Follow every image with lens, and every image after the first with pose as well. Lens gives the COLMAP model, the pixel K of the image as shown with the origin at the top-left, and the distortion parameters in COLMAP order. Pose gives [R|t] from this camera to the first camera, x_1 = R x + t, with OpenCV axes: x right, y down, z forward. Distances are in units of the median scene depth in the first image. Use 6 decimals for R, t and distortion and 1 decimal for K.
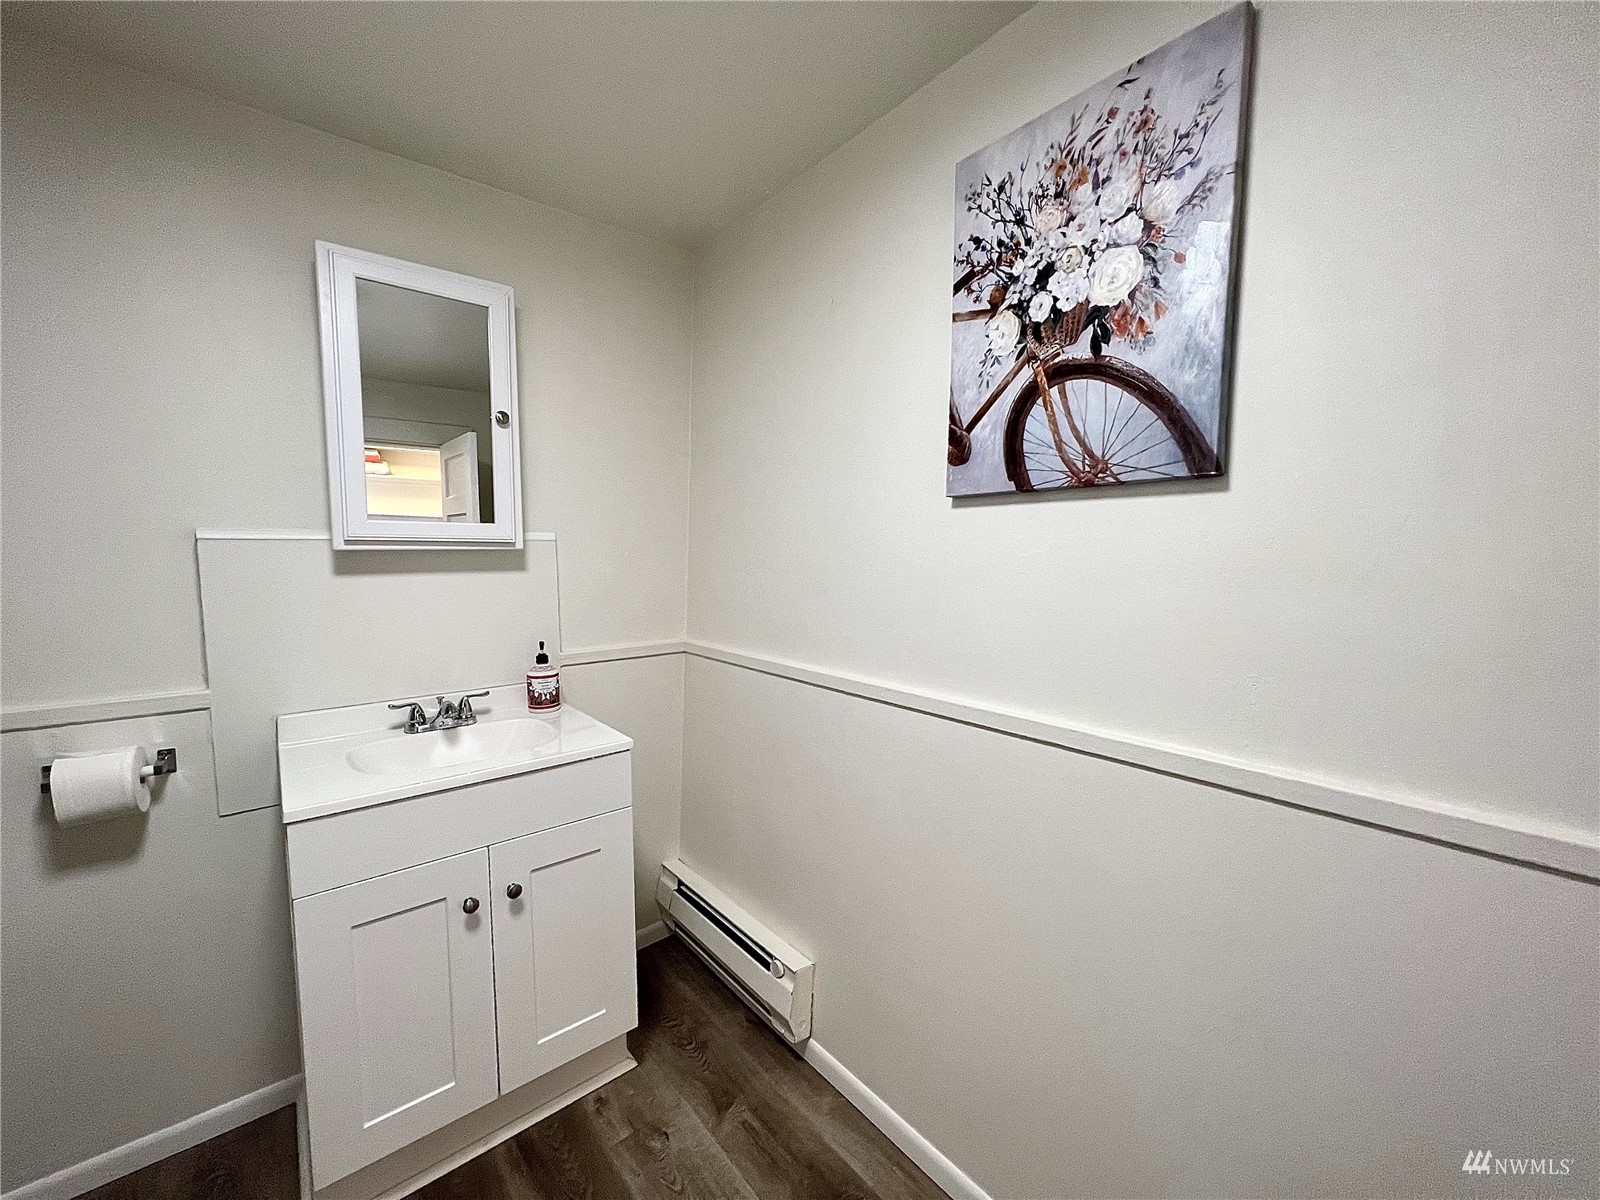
lens RADIAL K [[639.4, 0, 801.2], [0, 639.4, 599.0], [0, 0, 1]] dist [-0.001425, 0.000252]
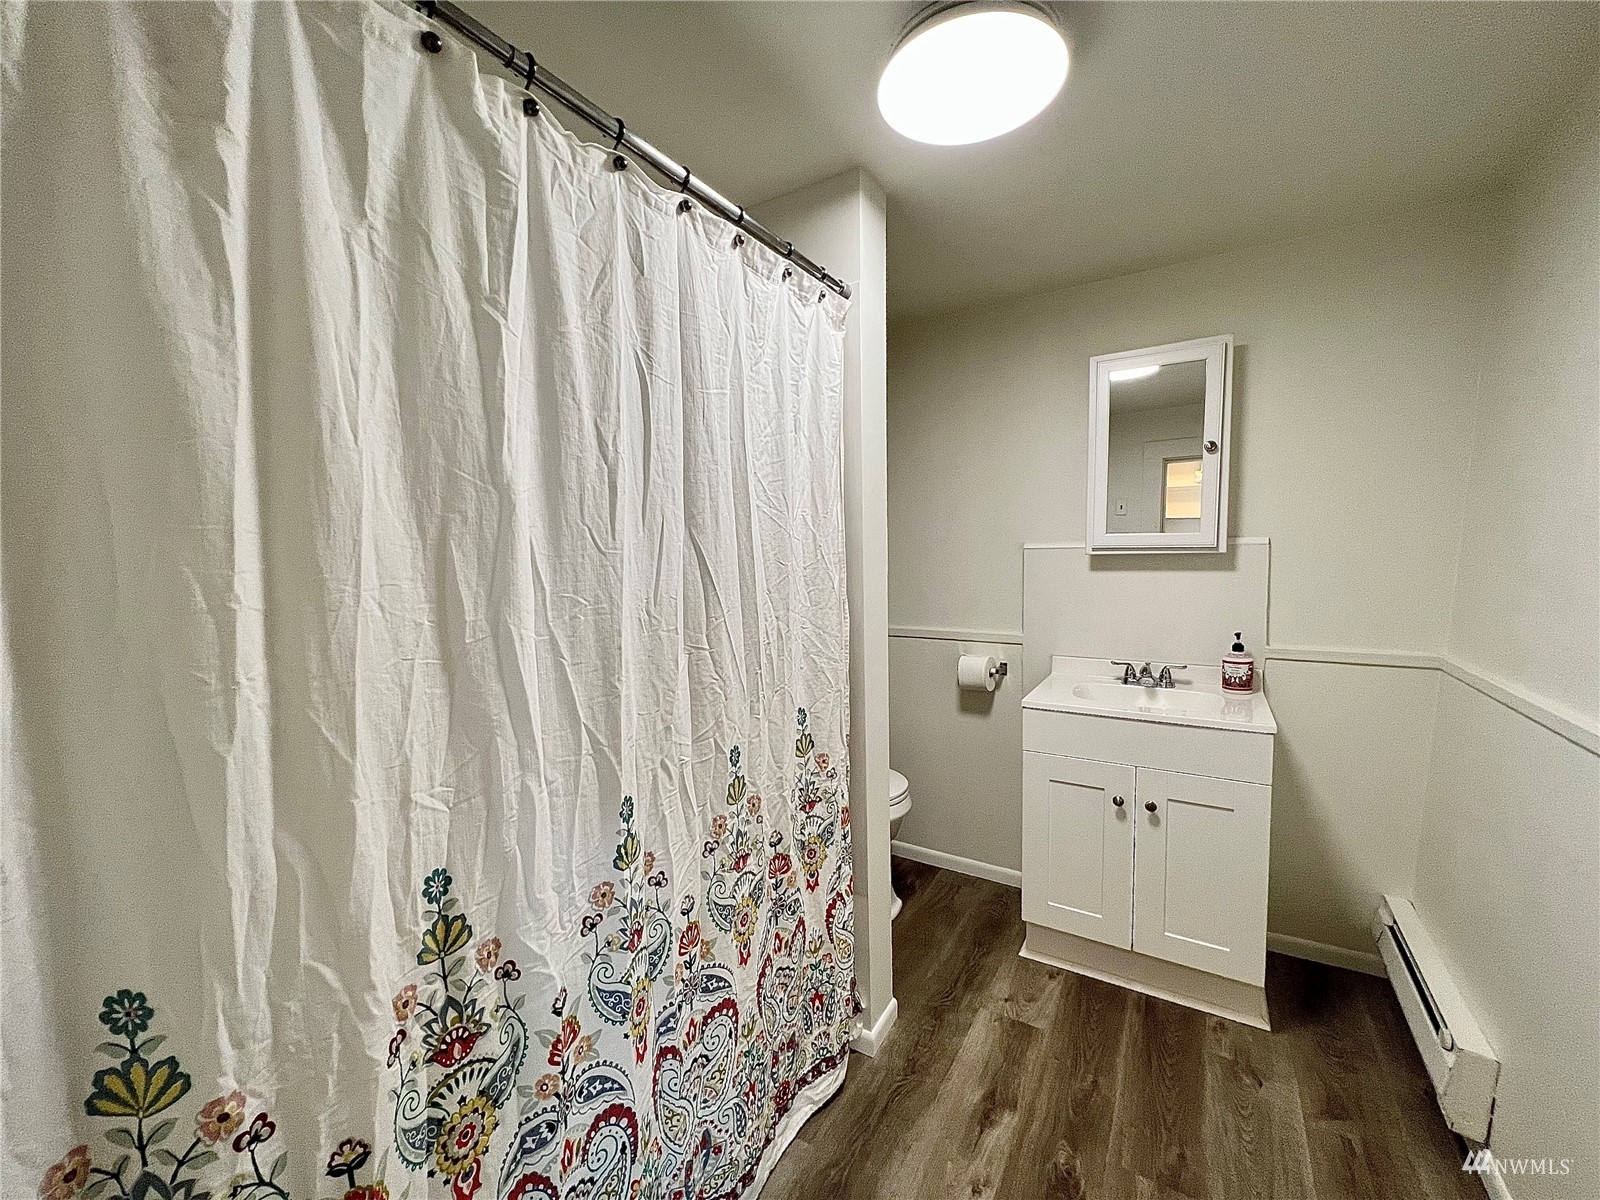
lens RADIAL K [[639.4, 0, 798.5], [0, 639.4, 603.0], [0, 0, 1]] dist [-0.001425, 0.000252]
pose [[0.293980, 0.064647, -0.953623, 0.499161], [-0.059351, 0.997019, 0.049293, 0.004789], [0.953967, 0.042108, 0.296940, -0.110731]]
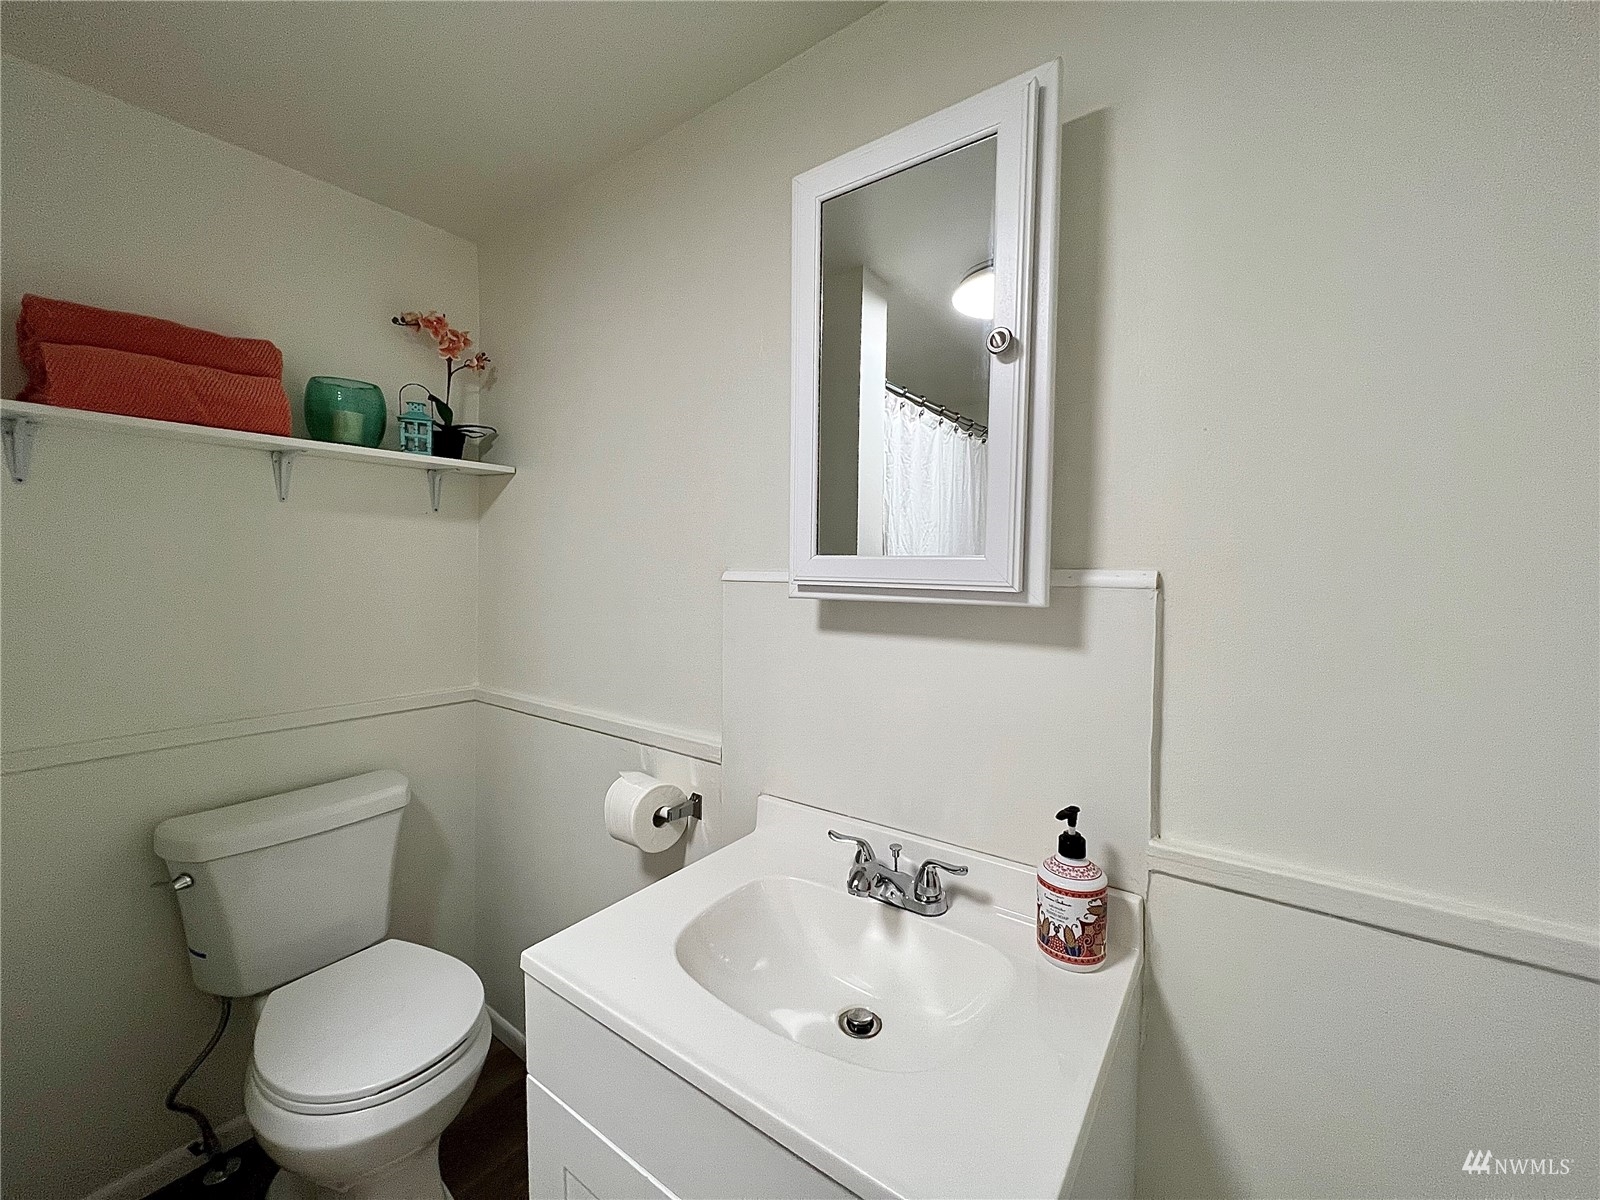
lens RADIAL K [[639.4, 0, 793.8], [0, 639.4, 601.7], [0, 0, 1]] dist [-0.001425, 0.000252]
pose [[0.222118, 0.041973, -0.974116, -0.012192], [-0.084531, 0.996140, 0.023647, -0.081298], [0.971349, 0.077090, 0.224809, 0.757963]]
